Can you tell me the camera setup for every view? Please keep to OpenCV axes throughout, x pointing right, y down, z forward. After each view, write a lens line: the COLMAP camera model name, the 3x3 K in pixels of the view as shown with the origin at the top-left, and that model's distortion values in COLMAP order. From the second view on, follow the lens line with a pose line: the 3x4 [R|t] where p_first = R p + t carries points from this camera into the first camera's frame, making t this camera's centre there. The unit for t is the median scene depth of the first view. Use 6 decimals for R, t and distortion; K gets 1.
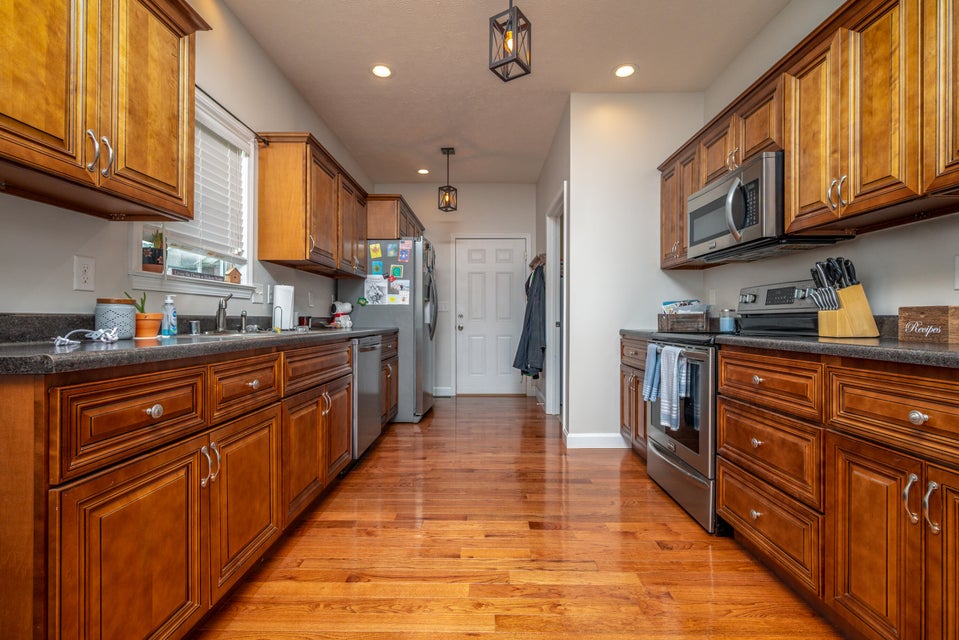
lens RADIAL K [[426.8, 0, 481.2], [0, 426.8, 317.7], [0, 0, 1]] dist [-0.001383, -0.000947]
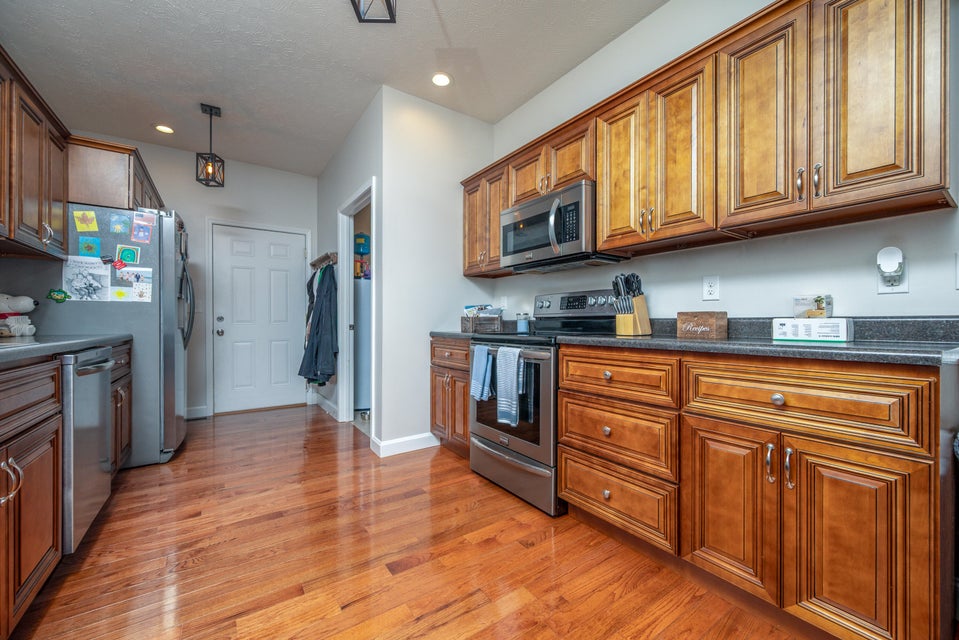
lens RADIAL K [[378.0, 0, 481.1], [0, 378.0, 322.2], [0, 0, 1]] dist [-0.002552, -0.000648]
pose [[0.814121, -0.002043, 0.580691, -0.157950], [-0.000169, 0.999993, 0.003755, 0.001928], [-0.580695, -0.003155, 0.814115, 0.281381]]
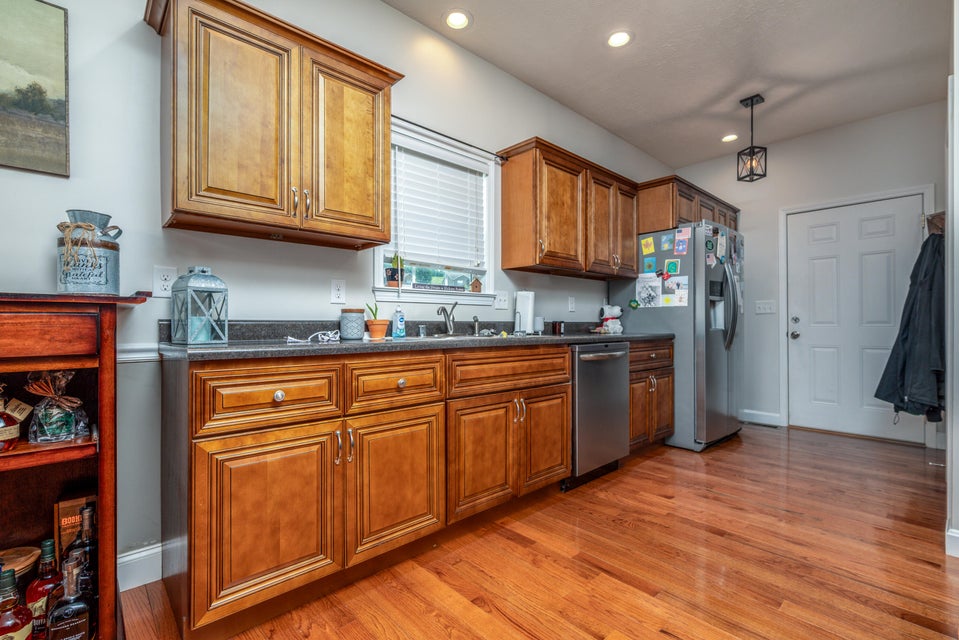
lens RADIAL K [[426.8, 0, 481.3], [0, 426.8, 323.2], [0, 0, 1]] dist [-0.001383, -0.000947]
pose [[0.688866, -0.003825, -0.724879, 0.284457], [0.004859, 0.999988, -0.000659, 0.002721], [0.724872, -0.003068, 0.688876, 0.270419]]
